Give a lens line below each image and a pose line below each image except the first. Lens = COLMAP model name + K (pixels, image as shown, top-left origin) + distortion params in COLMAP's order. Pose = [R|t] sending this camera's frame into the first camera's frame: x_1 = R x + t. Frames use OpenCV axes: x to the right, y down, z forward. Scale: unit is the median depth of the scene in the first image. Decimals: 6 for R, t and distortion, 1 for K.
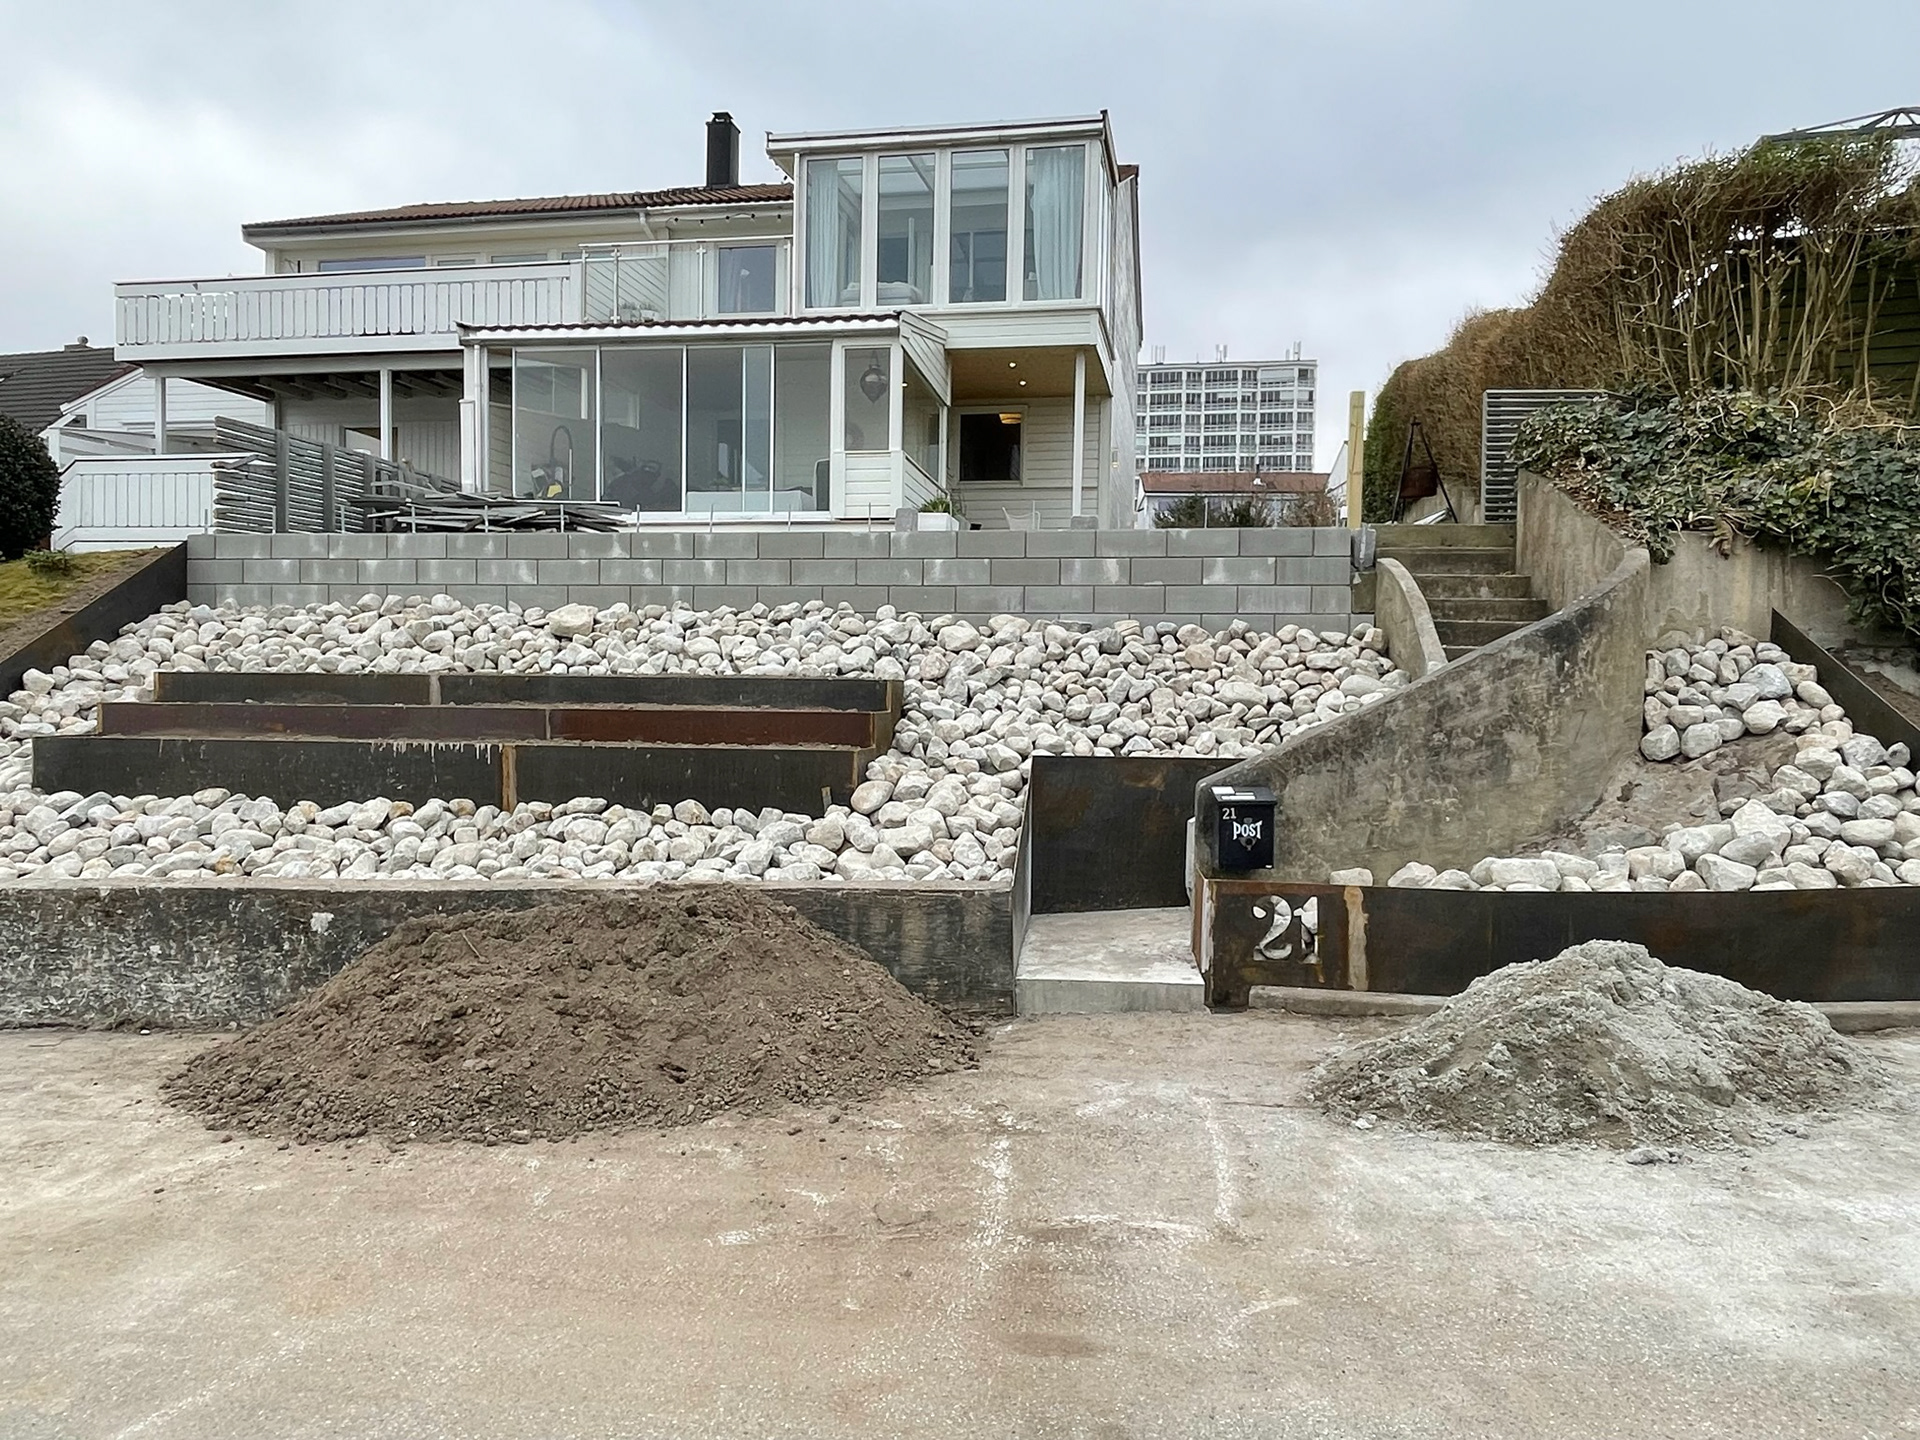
lens RADIAL K [[1317.7, 0, 944.3], [0, 1317.7, 723.1], [0, 0, 1]] dist [0.035966, -0.066945]
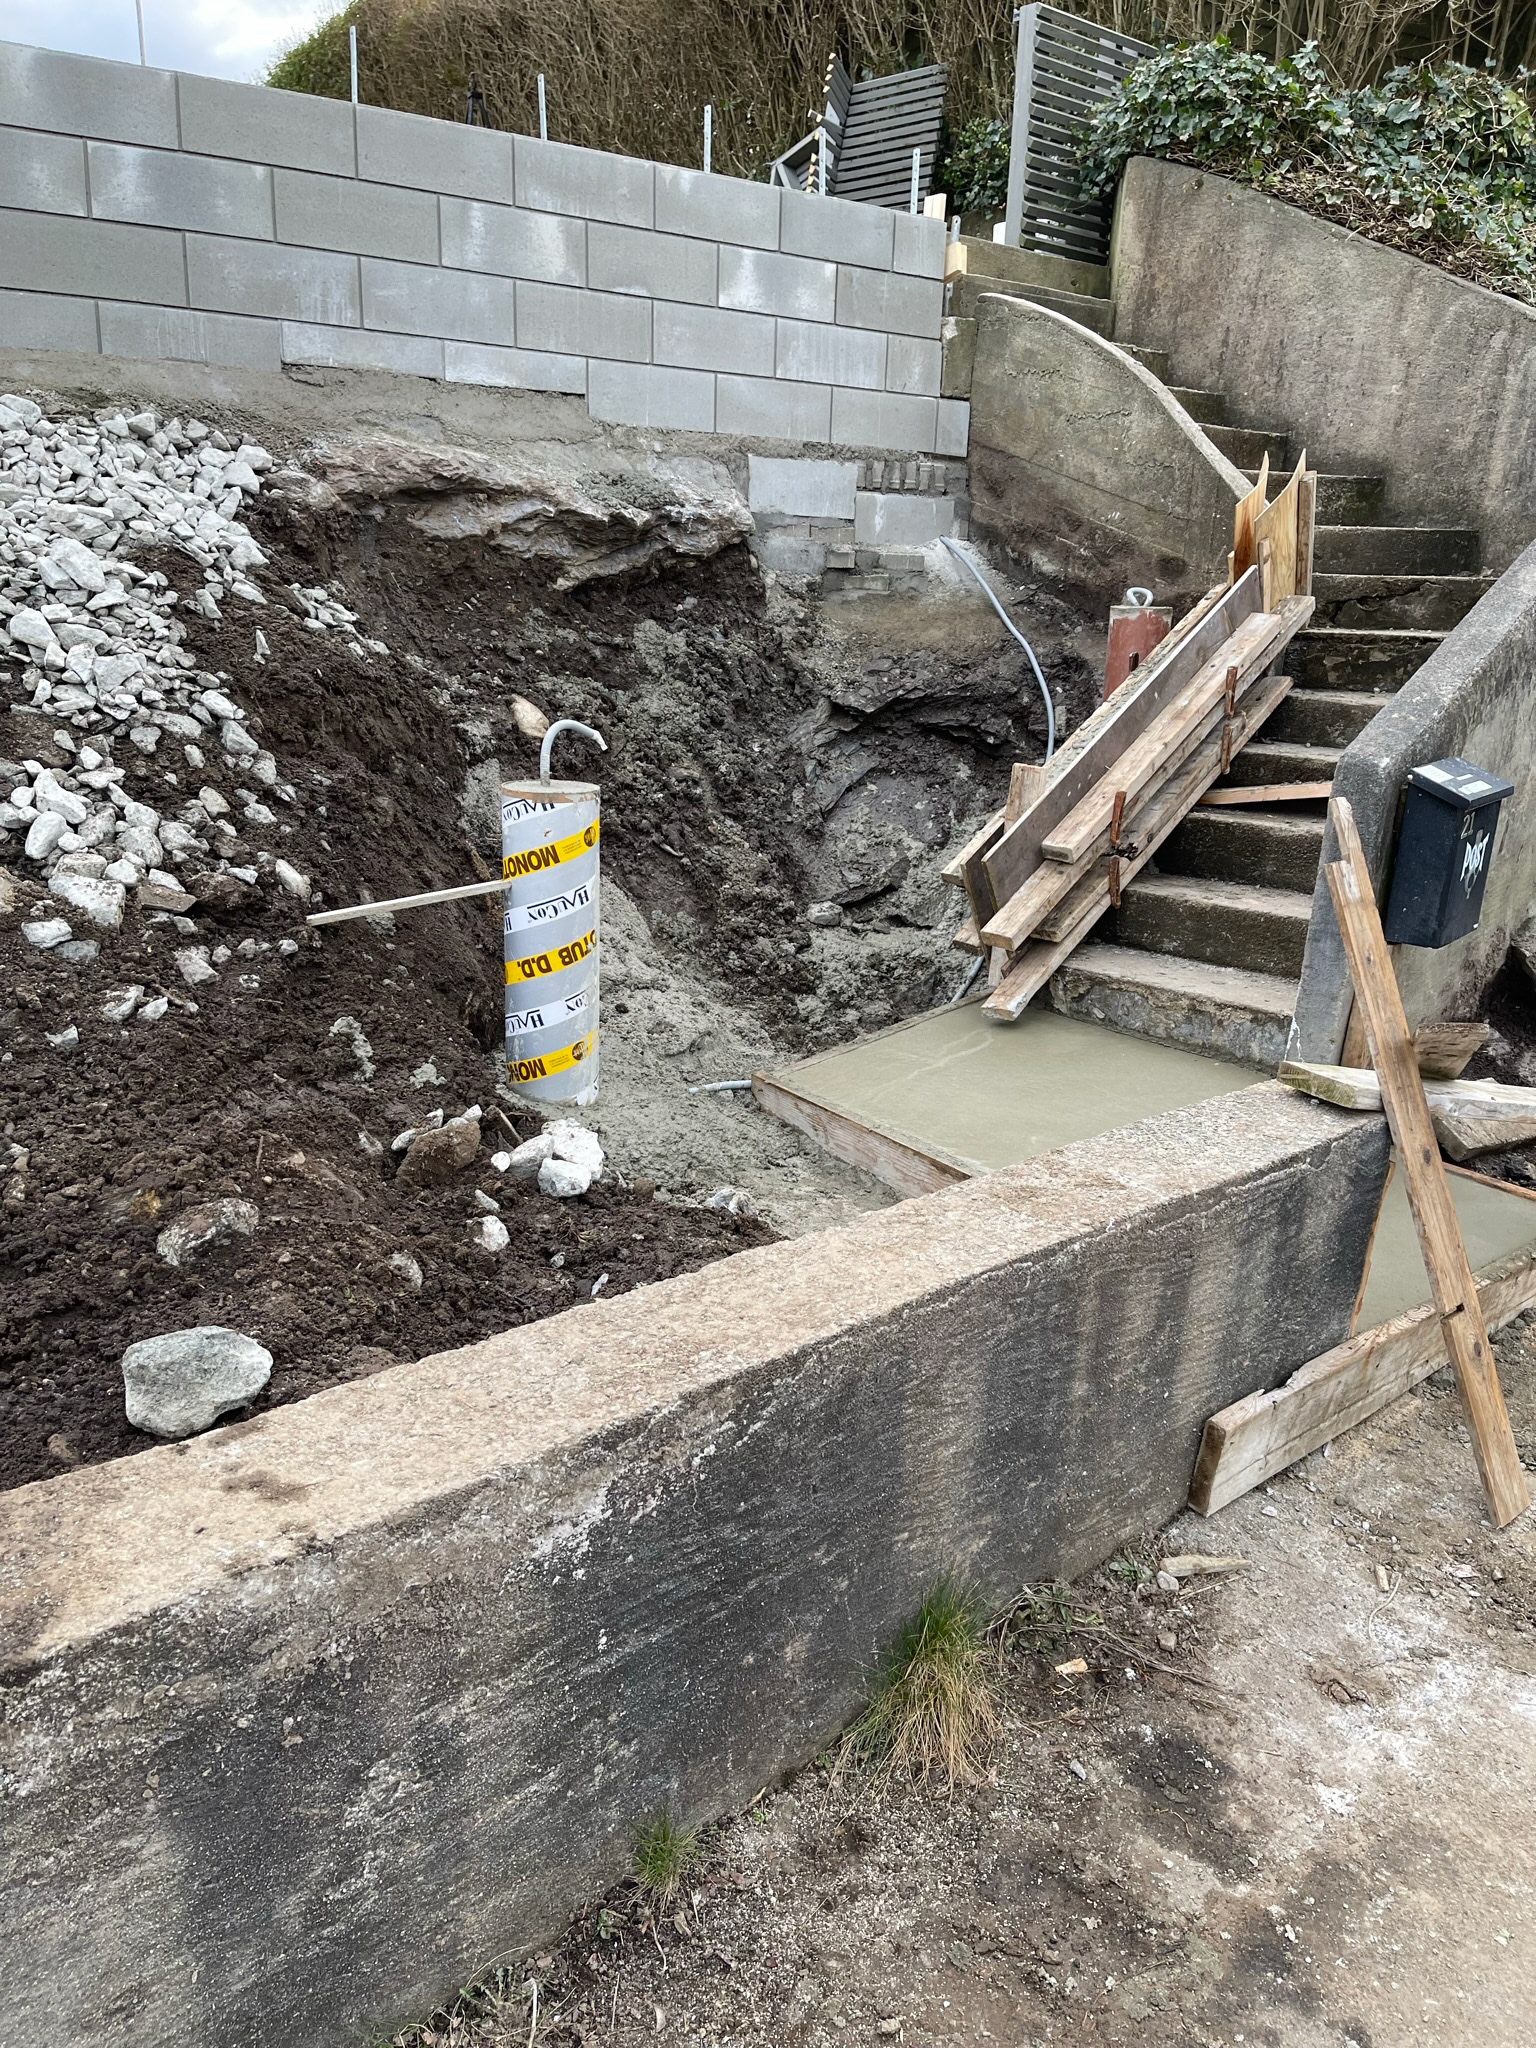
lens RADIAL K [[1538.9, 0, 778.6], [0, 1538.9, 1037.6], [0, 0, 1]] dist [0.074365, -0.098450]
pose [[0.710432, -0.195217, 0.676148, -0.249019], [-0.000744, 0.960549, 0.278111, -0.007275], [-0.703765, -0.198082, 0.682260, 0.601861]]
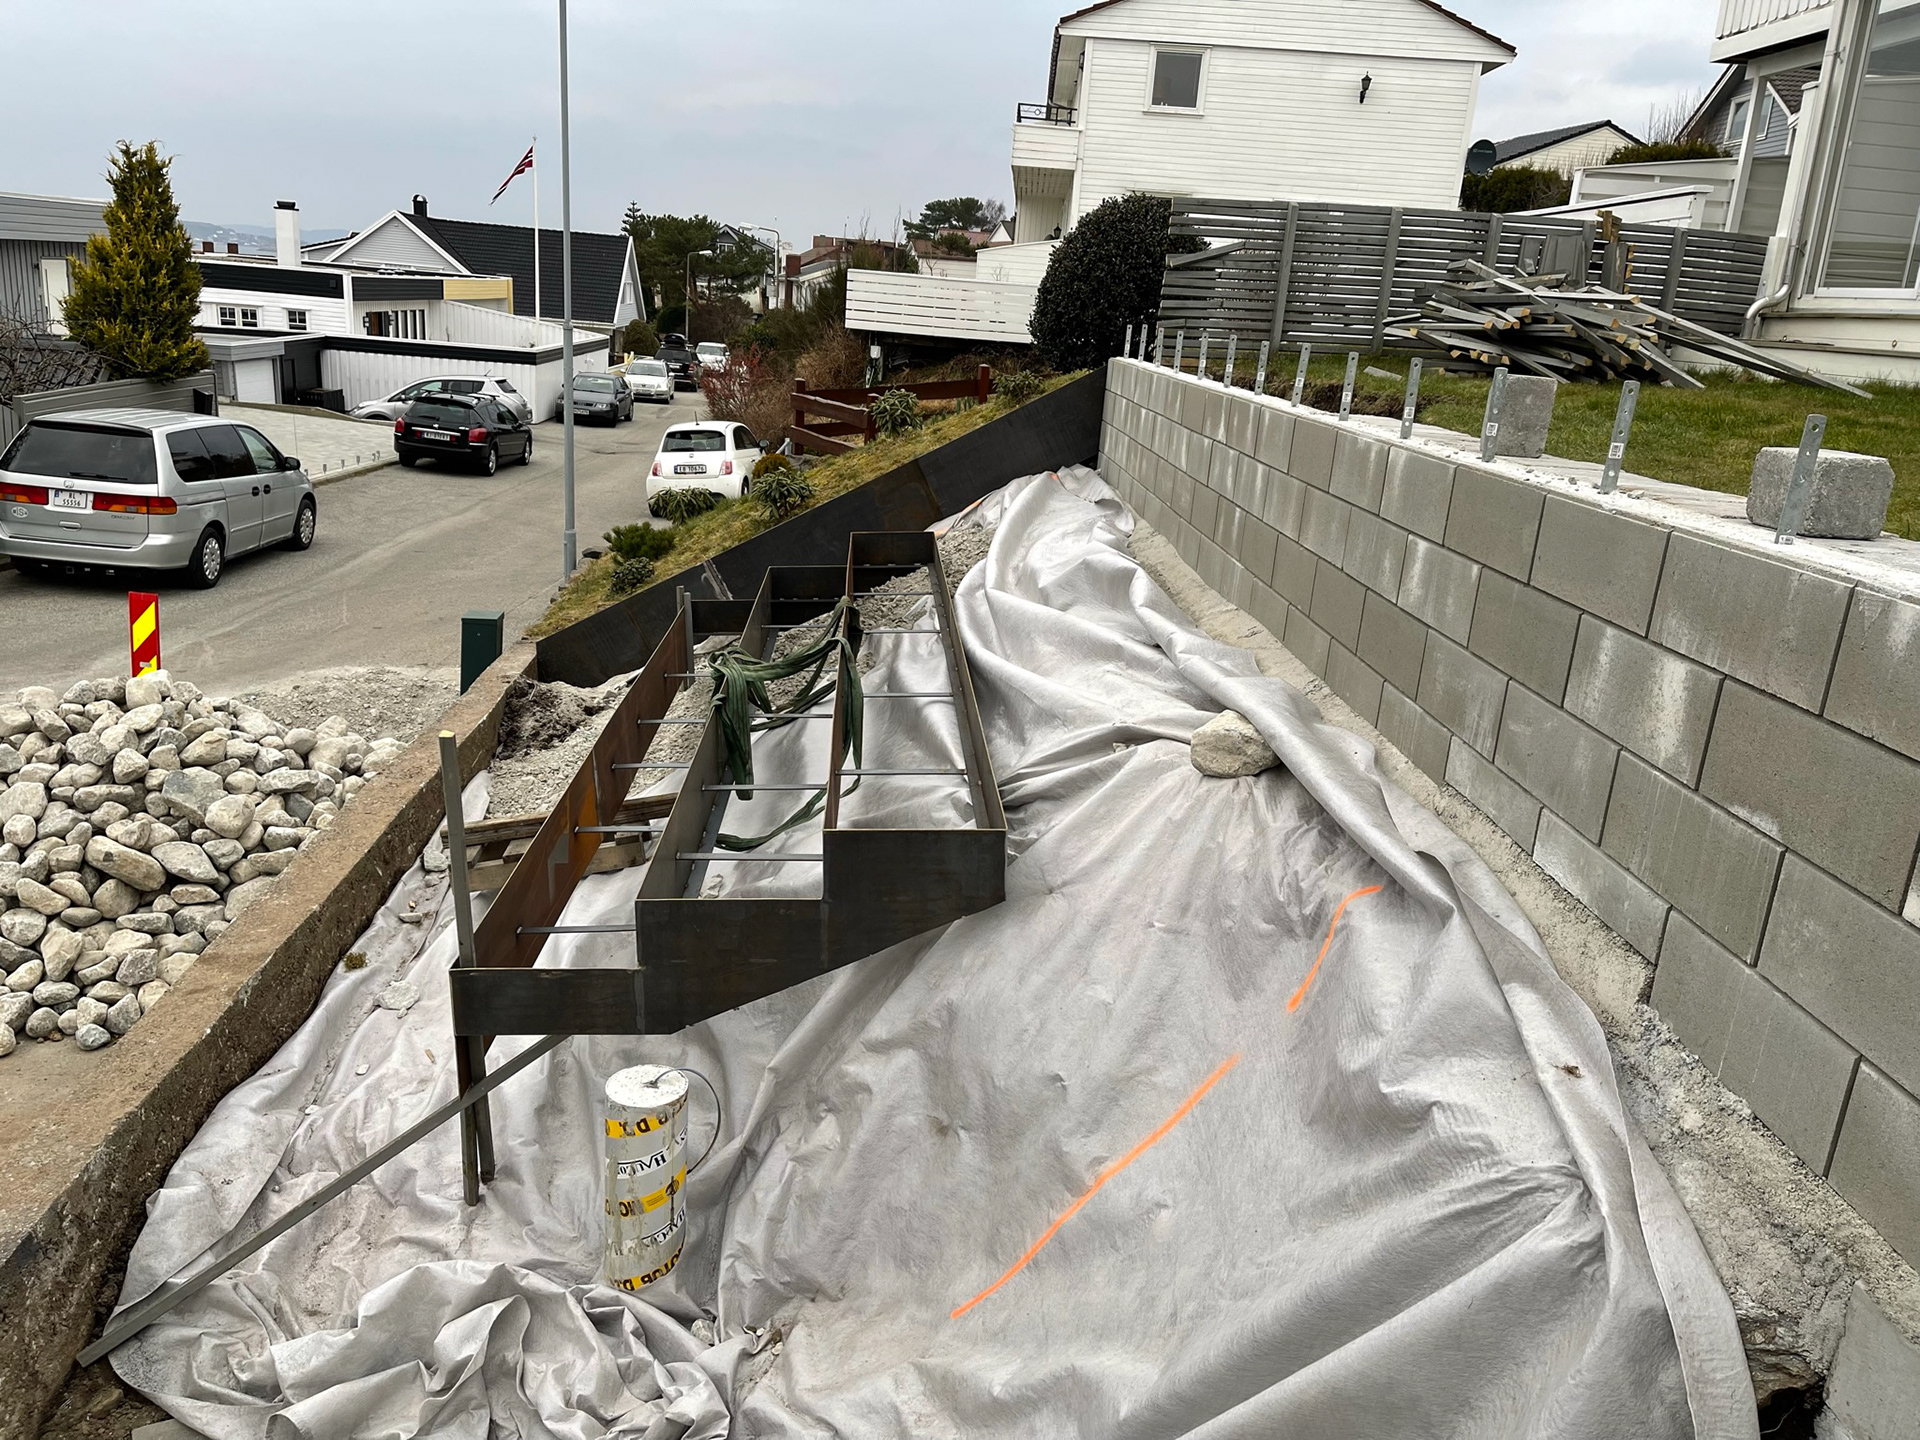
lens RADIAL K [[1438.5, 0, 942.3], [0, 1438.5, 725.1], [0, 0, 1]] dist [0.076000, -0.087480]
pose [[0.201744, 0.279040, -0.938848, 0.392864], [-0.108580, 0.959021, 0.261703, -0.187938], [0.973401, 0.049143, 0.223775, 0.907579]]
